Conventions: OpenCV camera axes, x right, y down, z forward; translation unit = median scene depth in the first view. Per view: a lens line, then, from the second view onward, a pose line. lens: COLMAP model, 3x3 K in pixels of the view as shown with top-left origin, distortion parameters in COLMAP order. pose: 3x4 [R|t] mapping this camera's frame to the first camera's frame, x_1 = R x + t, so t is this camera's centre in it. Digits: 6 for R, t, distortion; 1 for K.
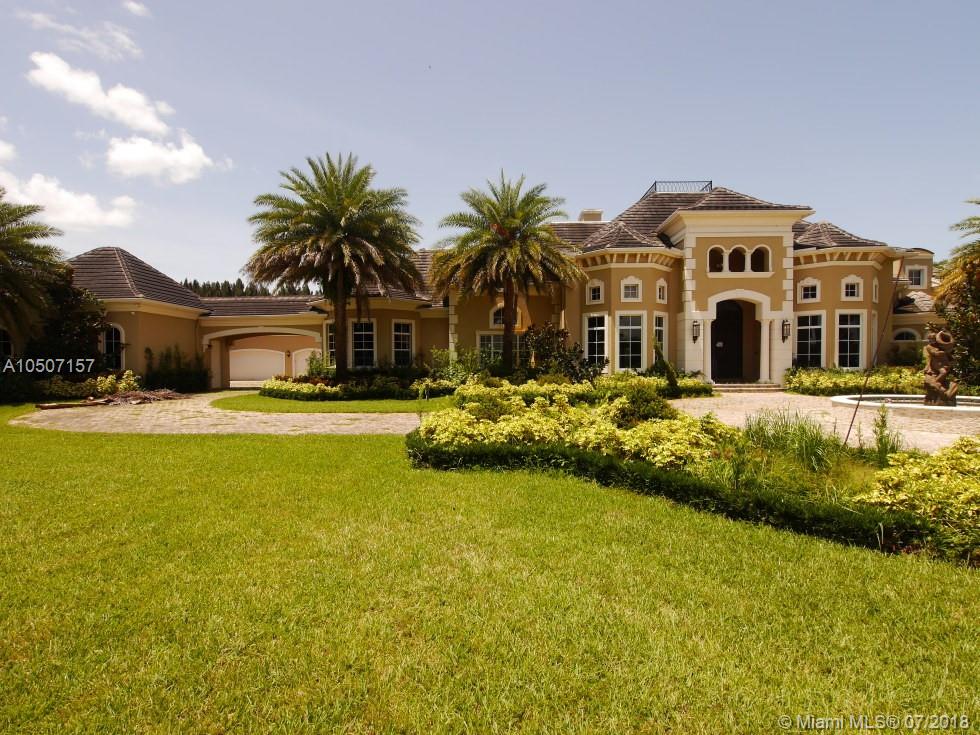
lens RADIAL K [[518.4, 0, 485.3], [0, 518.4, 376.6], [0, 0, 1]] dist [-0.003793, -0.008971]
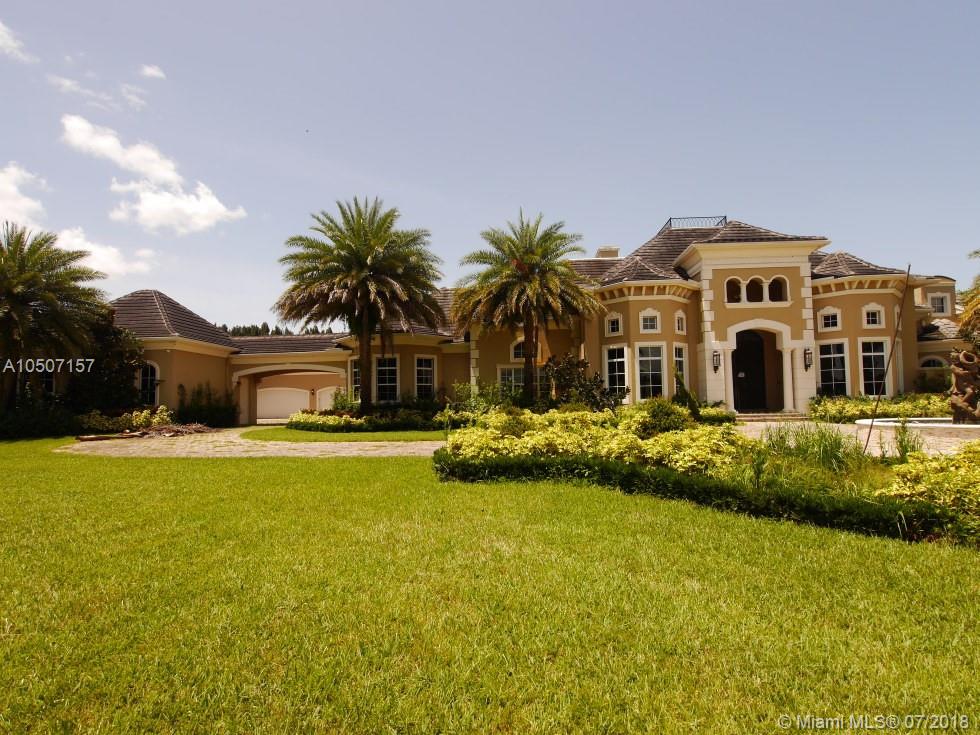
lens RADIAL K [[518.4, 0, 485.3], [0, 518.4, 376.6], [0, 0, 1]] dist [-0.003793, -0.008971]
pose [[0.999214, -0.012032, -0.037776, -0.002873], [0.009064, 0.996930, -0.077768, 0.016137], [0.038595, 0.077365, 0.996256, -0.013438]]
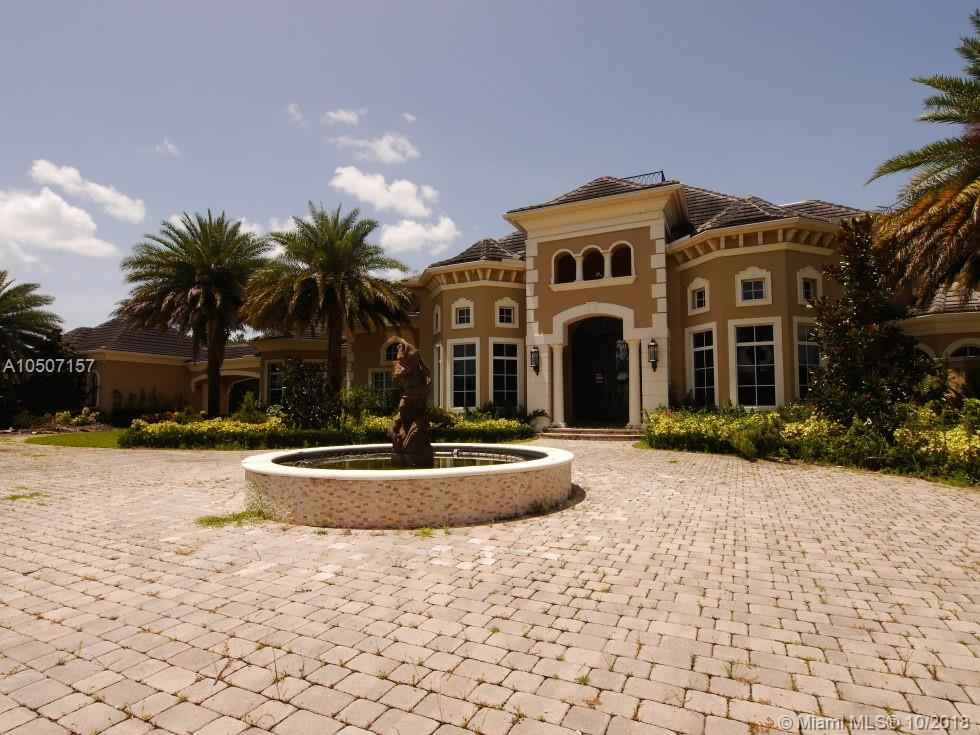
lens RADIAL K [[518.4, 0, 485.3], [0, 518.4, 376.6], [0, 0, 1]] dist [-0.003793, -0.008971]
pose [[0.910920, -0.022823, -0.411952, 0.661721], [-0.012097, 0.996562, -0.081961, 0.002628], [0.412406, 0.079643, 0.907512, 0.260294]]
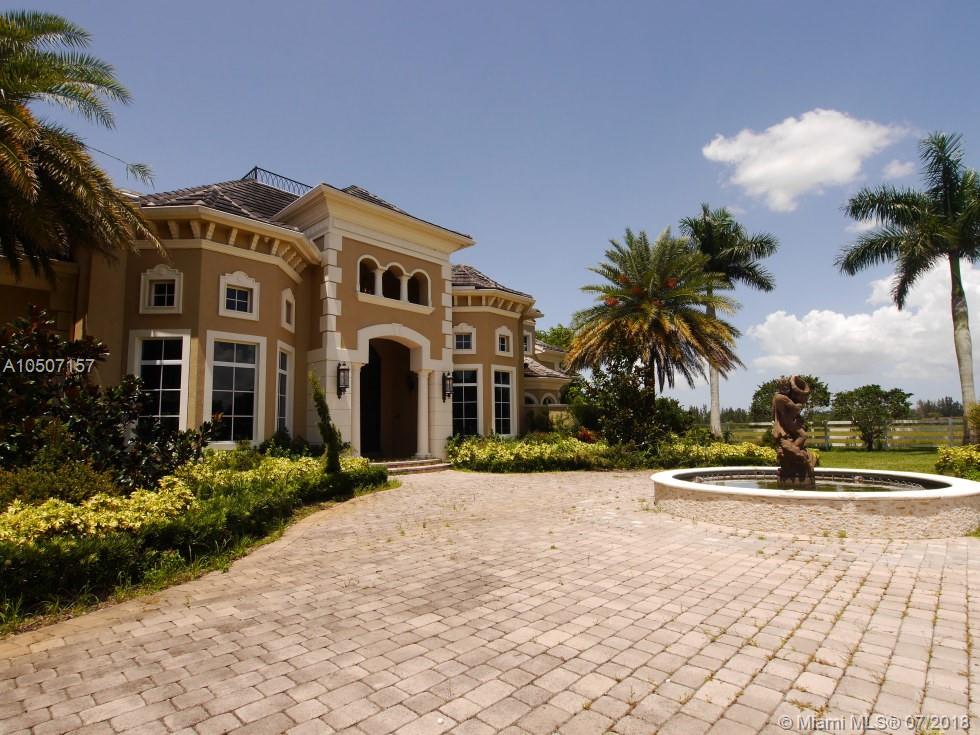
lens RADIAL K [[518.4, 0, 485.3], [0, 518.4, 376.6], [0, 0, 1]] dist [-0.003793, -0.008971]
pose [[0.665578, 0.071545, 0.742891, 0.055525], [0.032707, 0.991642, -0.124804, -0.007081], [-0.745612, 0.107364, 0.657675, 0.460137]]
